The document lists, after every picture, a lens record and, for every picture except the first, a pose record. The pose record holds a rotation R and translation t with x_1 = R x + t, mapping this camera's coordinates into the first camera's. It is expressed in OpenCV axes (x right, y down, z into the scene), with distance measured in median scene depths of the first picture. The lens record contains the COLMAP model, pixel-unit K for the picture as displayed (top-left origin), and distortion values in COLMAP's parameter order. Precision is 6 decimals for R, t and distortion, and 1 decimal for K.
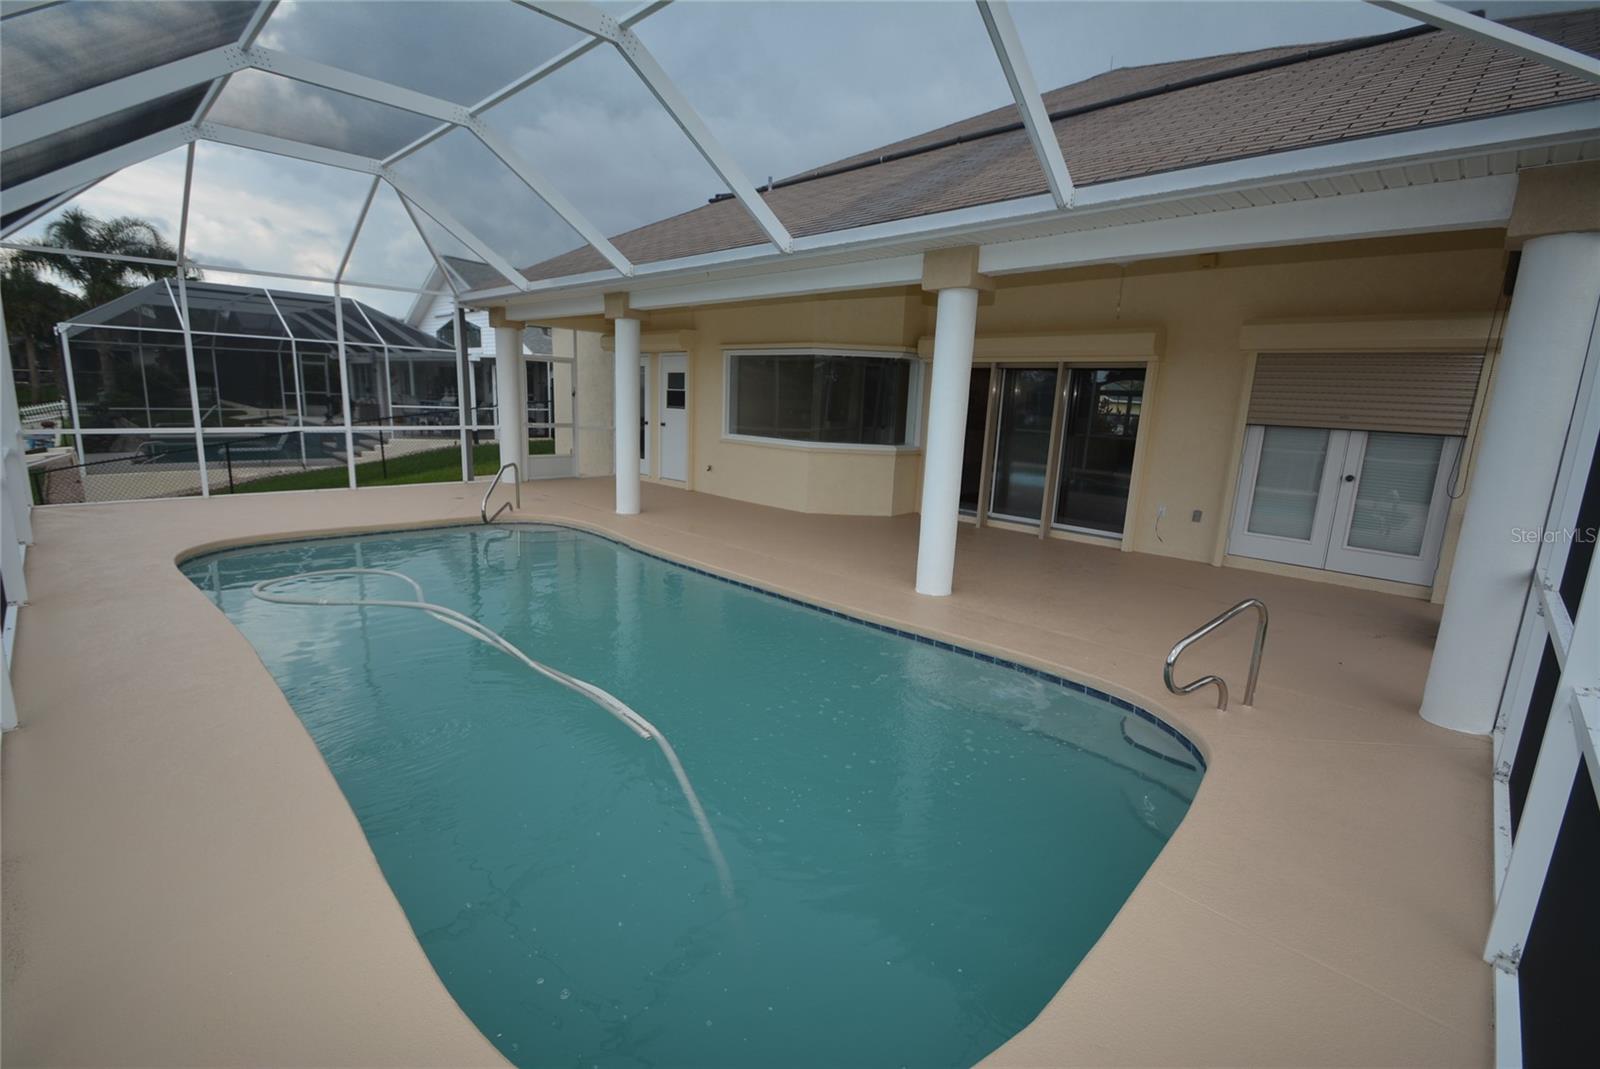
lens RADIAL K [[699.4, 0, 791.1], [0, 699.4, 539.0], [0, 0, 1]] dist [0.016440, -0.016527]
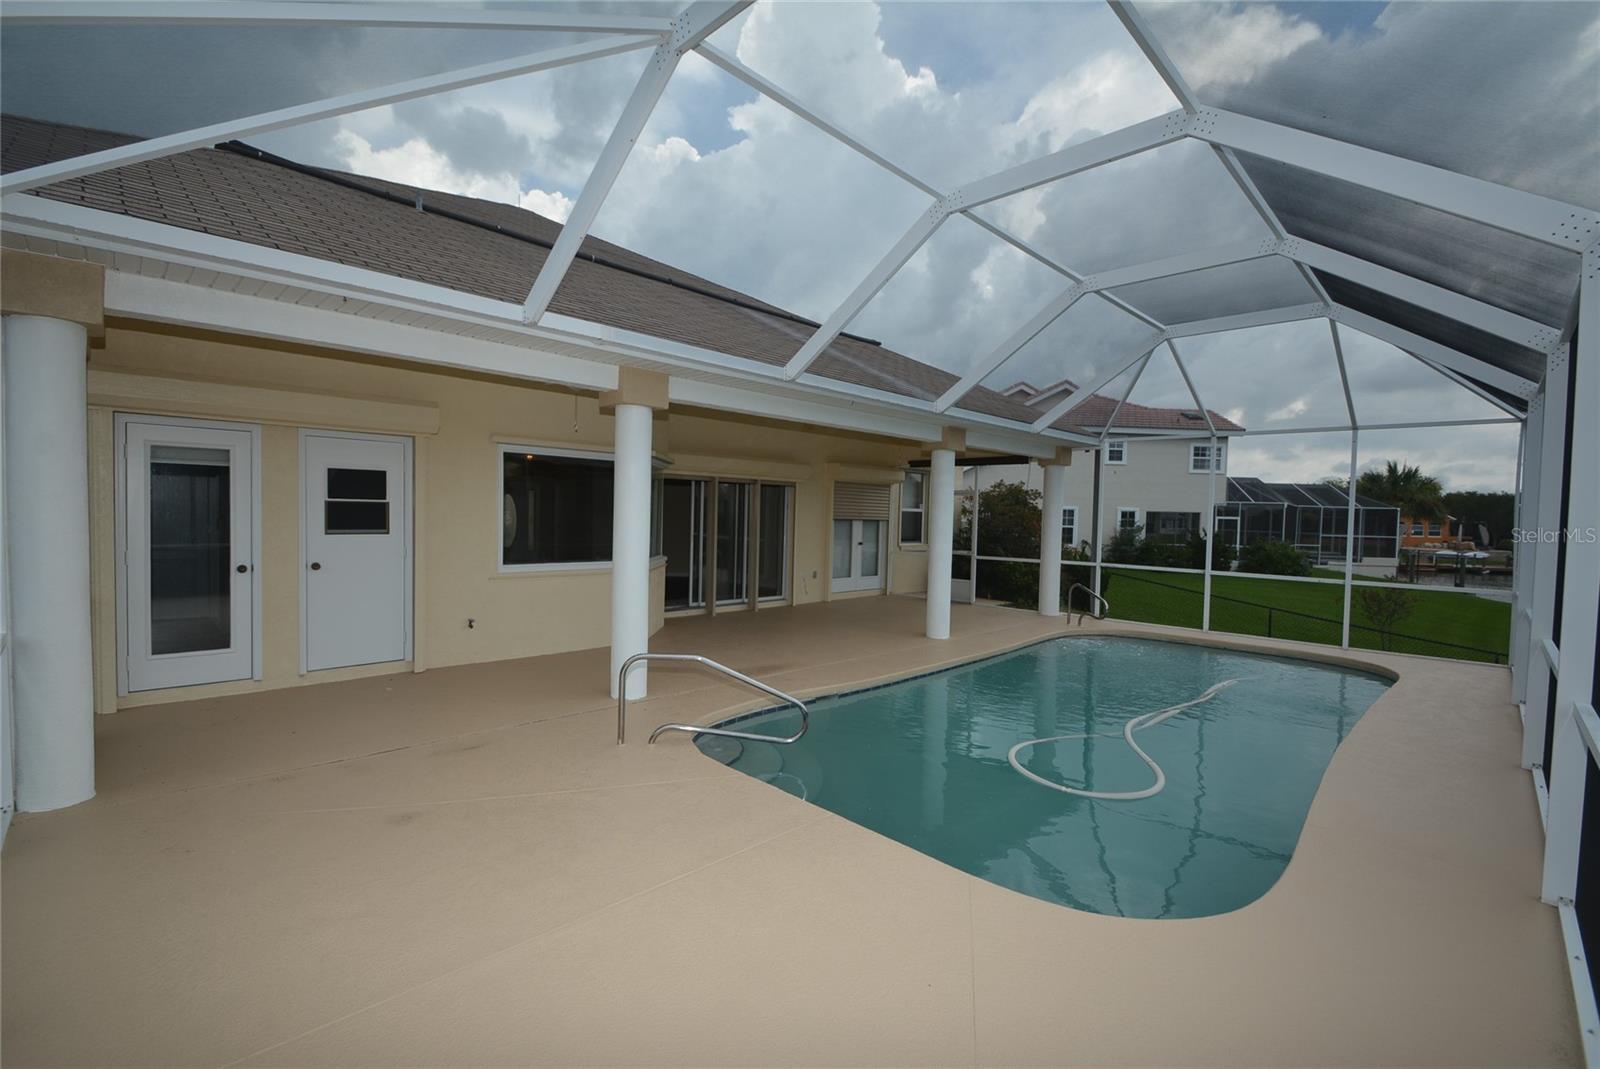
lens RADIAL K [[699.4, 0, 791.1], [0, 699.4, 539.0], [0, 0, 1]] dist [0.016440, -0.016527]
pose [[0.014551, -0.075729, 0.997022, -0.874728], [0.178310, 0.981341, 0.071936, -0.201477], [-0.983867, 0.176732, 0.027783, 0.816216]]
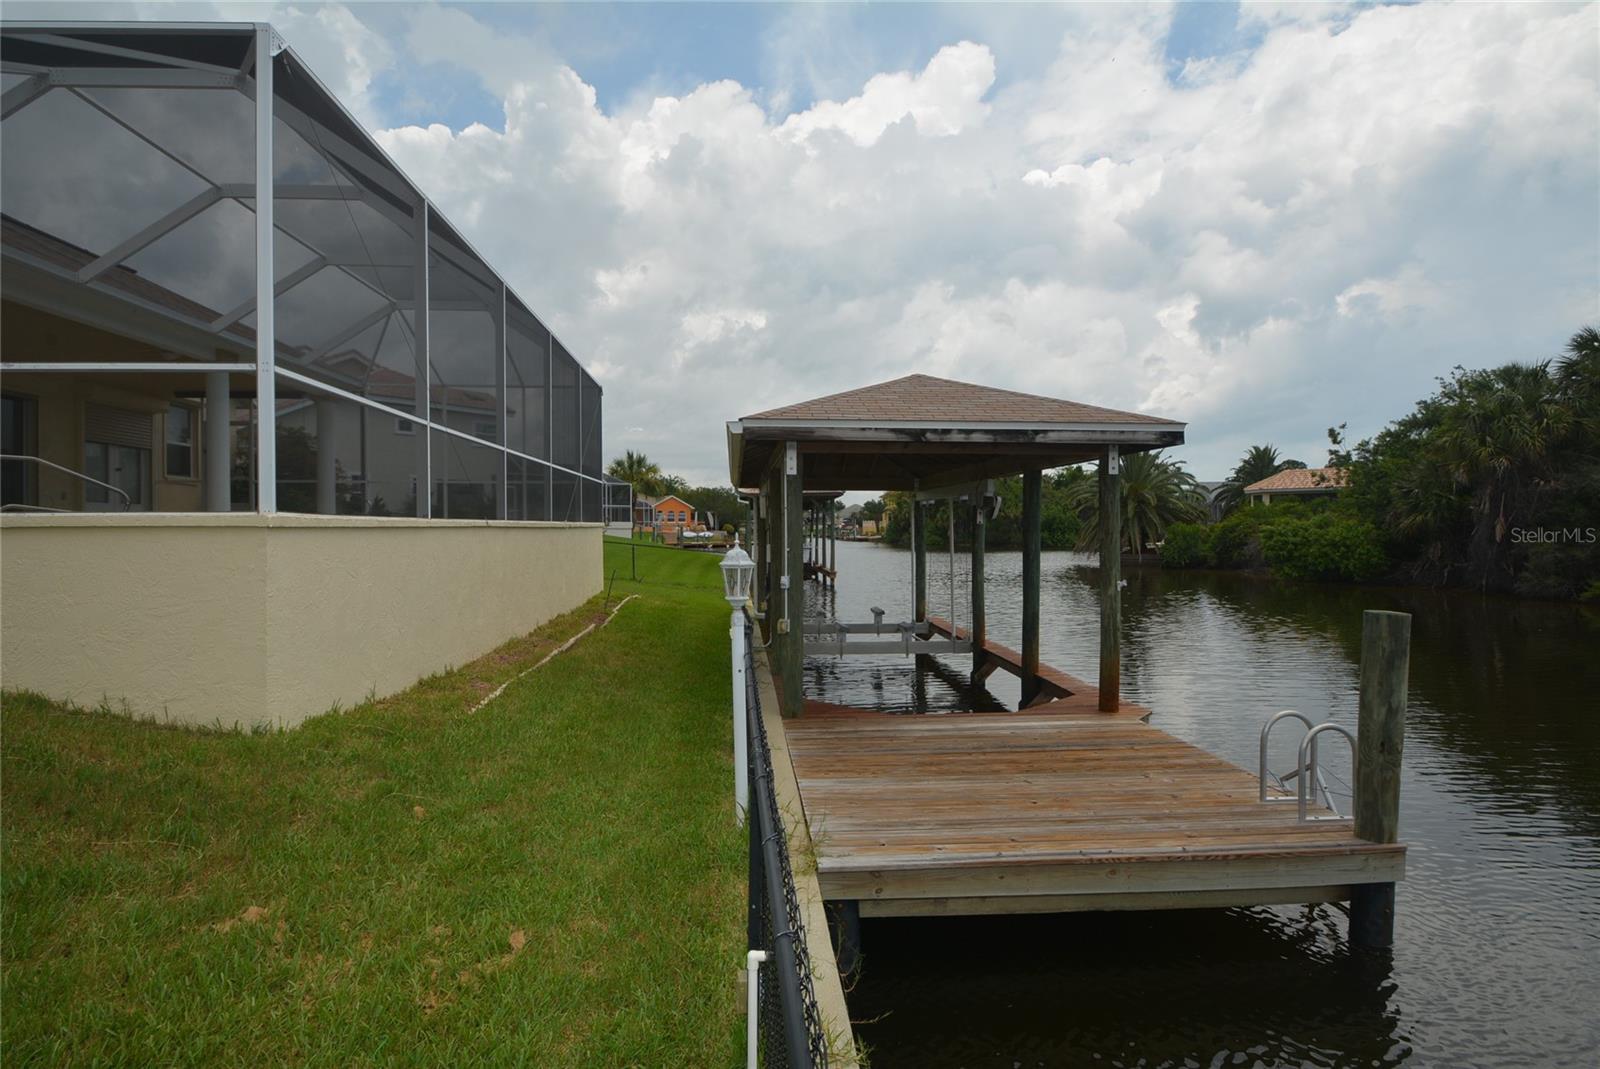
lens RADIAL K [[815.4, 0, 800.0], [0, 815.4, 534.5], [0, 0, 1]] dist [-0.000620, -0.000262]
pose [[-0.739153, -0.035596, 0.672596, -1.609564], [0.111232, 0.978439, 0.174022, -0.062634], [-0.664289, 0.203443, -0.719257, 1.024270]]
